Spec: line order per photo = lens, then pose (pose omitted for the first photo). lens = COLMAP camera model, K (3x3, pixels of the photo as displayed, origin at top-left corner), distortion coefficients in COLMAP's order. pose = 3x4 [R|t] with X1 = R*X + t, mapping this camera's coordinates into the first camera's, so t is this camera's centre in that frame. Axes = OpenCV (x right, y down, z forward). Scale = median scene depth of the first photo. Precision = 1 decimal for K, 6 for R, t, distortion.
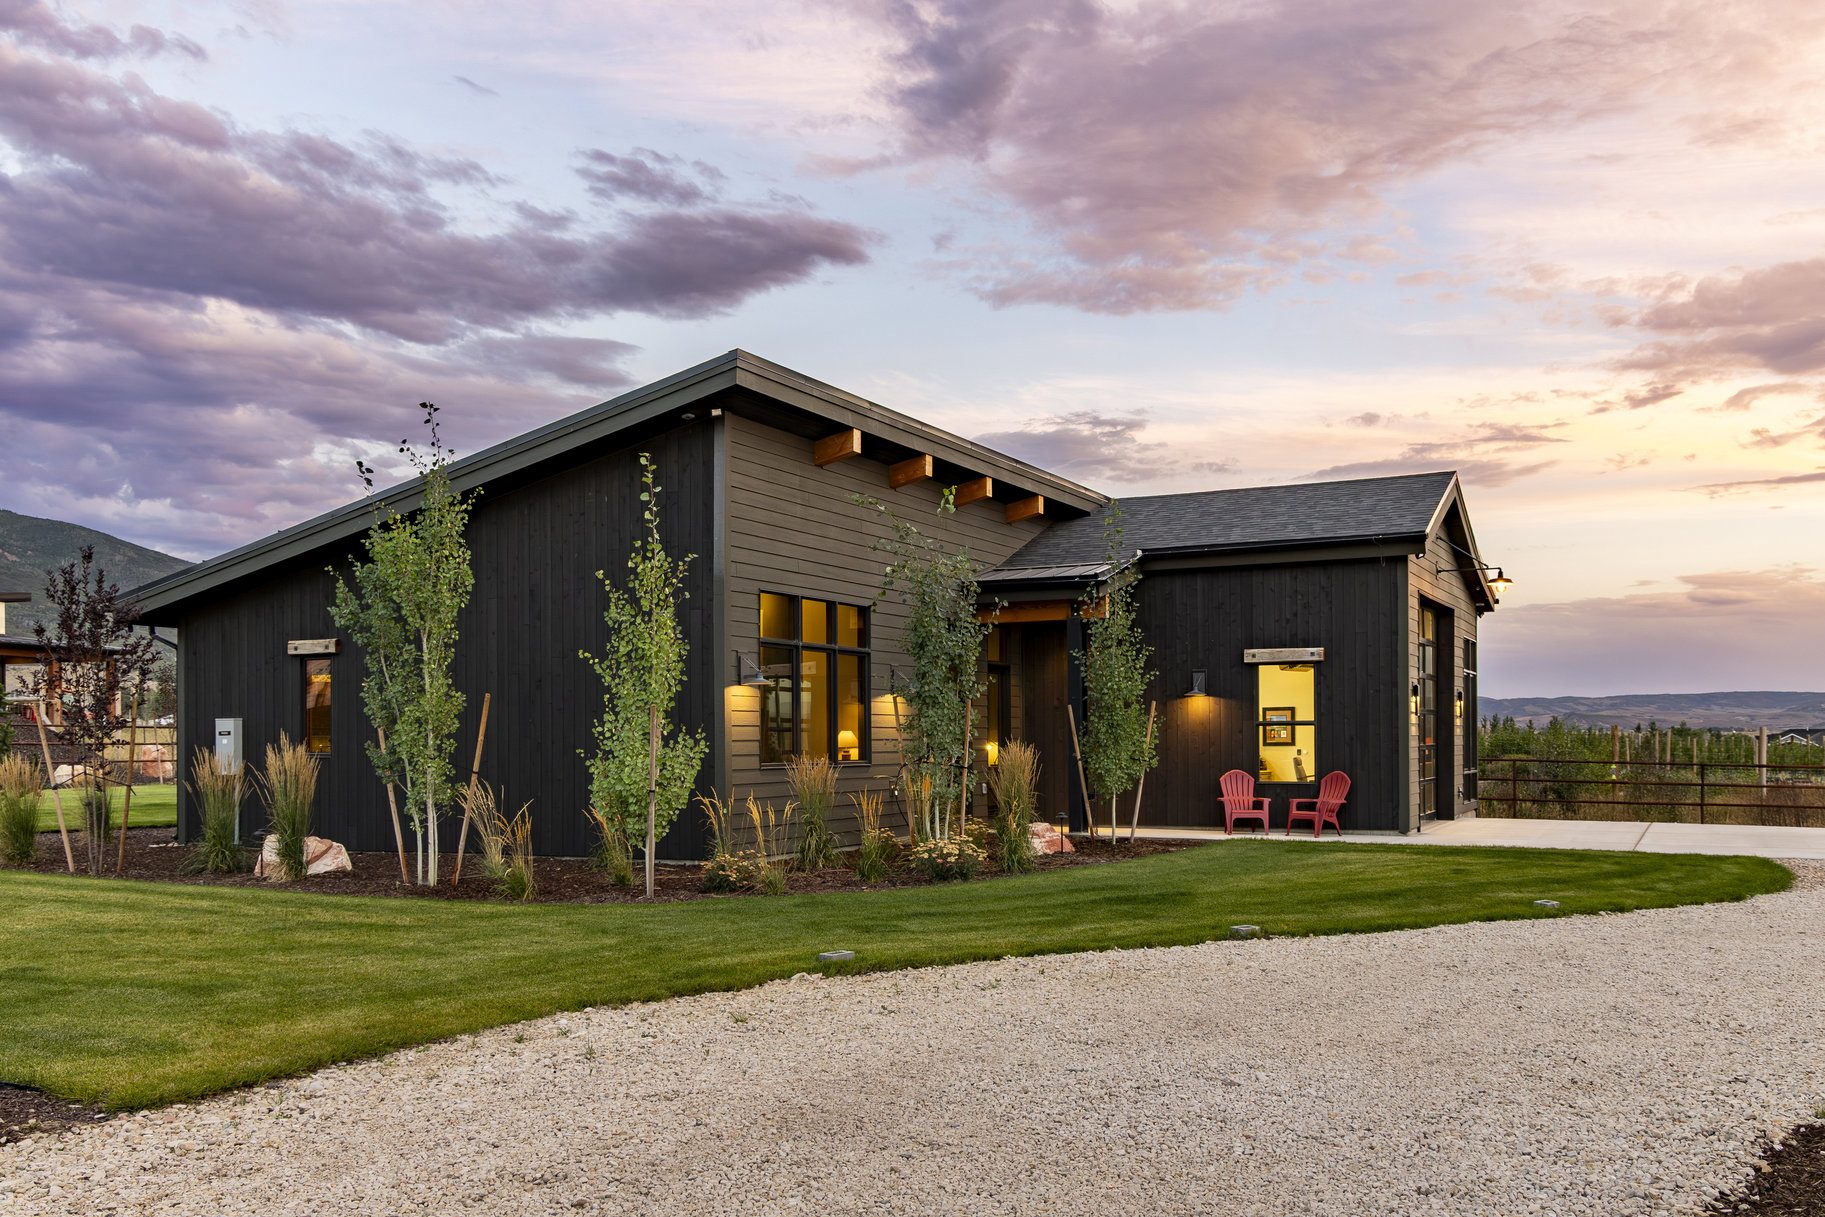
lens RADIAL K [[1596.9, 0, 935.3], [0, 1596.9, 685.6], [0, 0, 1]] dist [0.009429, 0.001355]
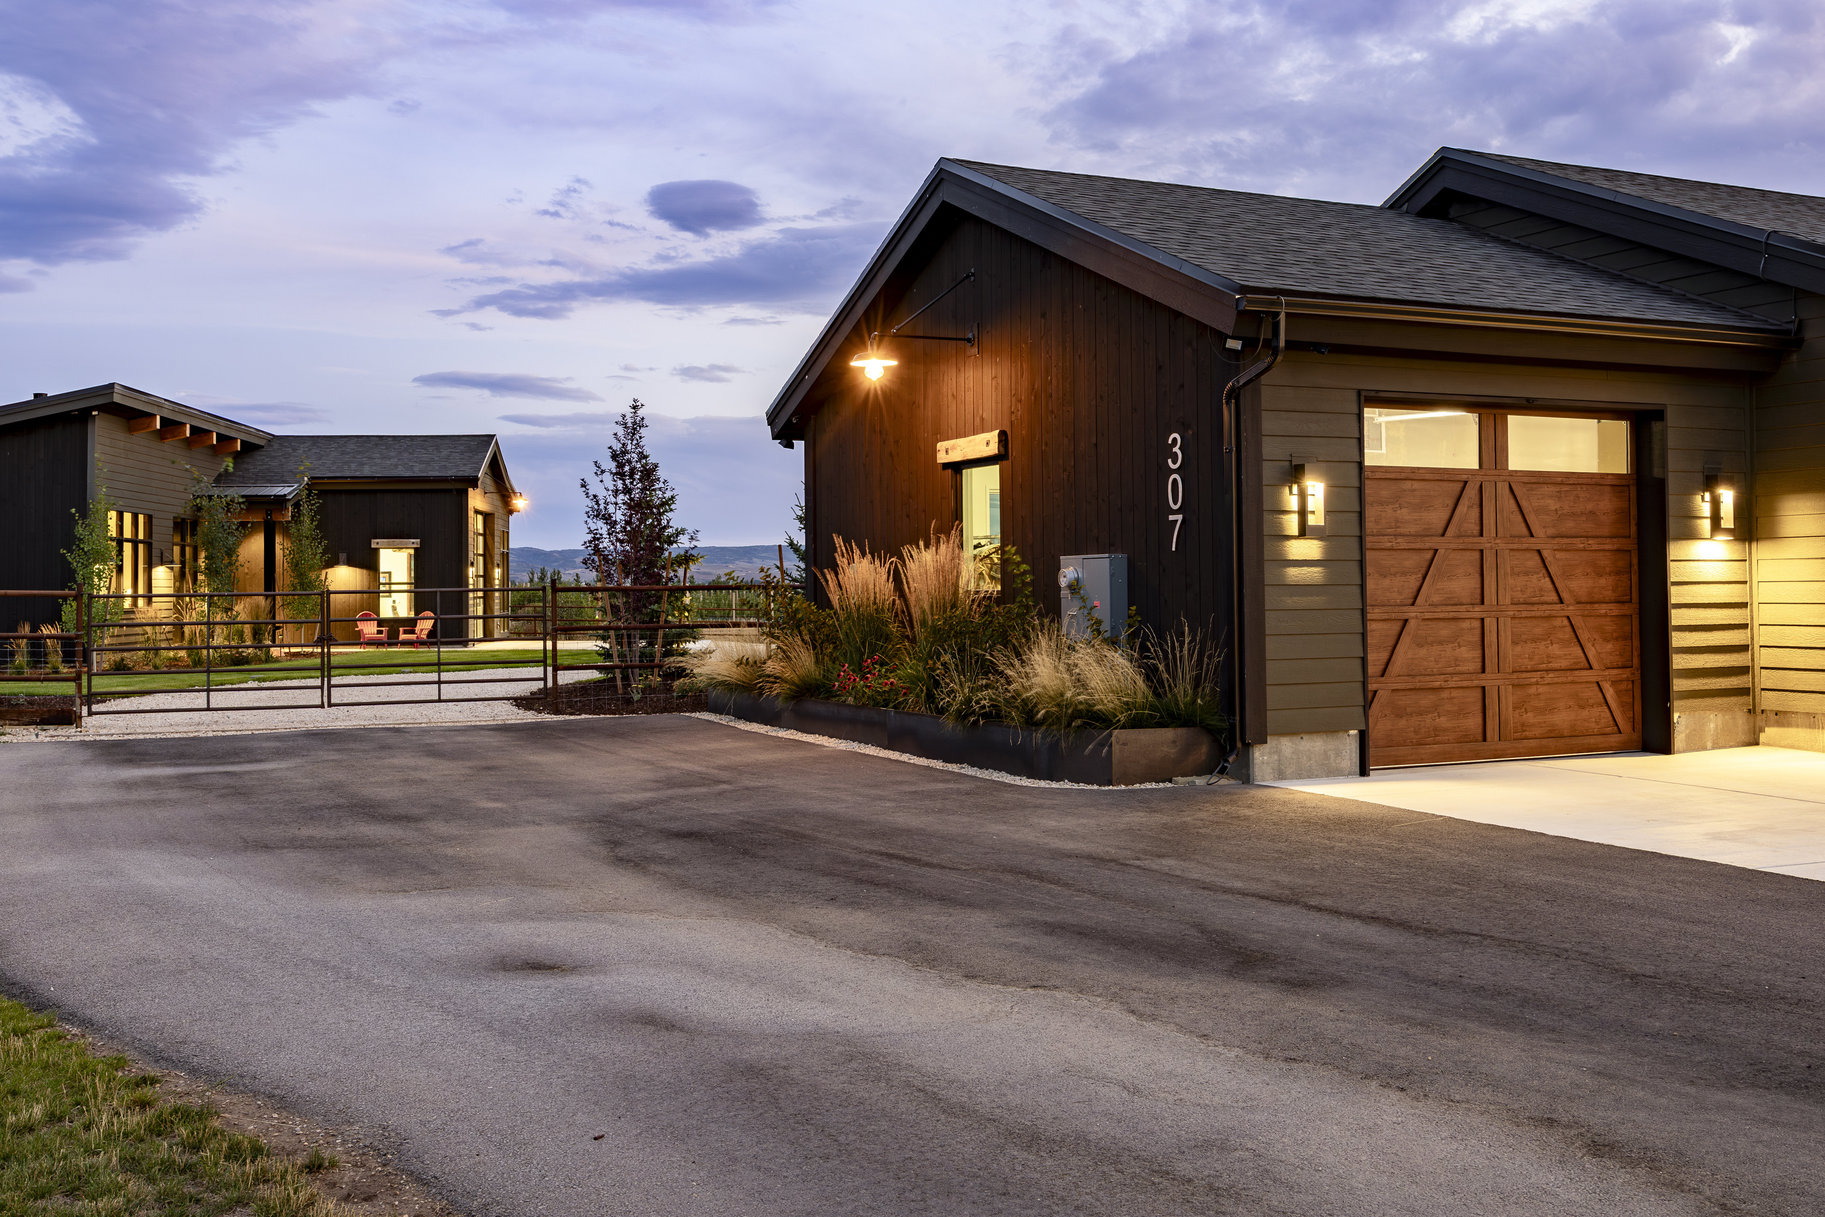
lens RADIAL K [[1826.0, 0, 913.5], [0, 1826.0, 603.7], [0, 0, 1]] dist [0.014523, 0.000000]
pose [[0.859804, -0.006055, 0.510588, -0.295369], [-0.013765, 0.999291, 0.035030, -0.029917], [-0.510438, -0.037147, 0.859112, -0.932740]]
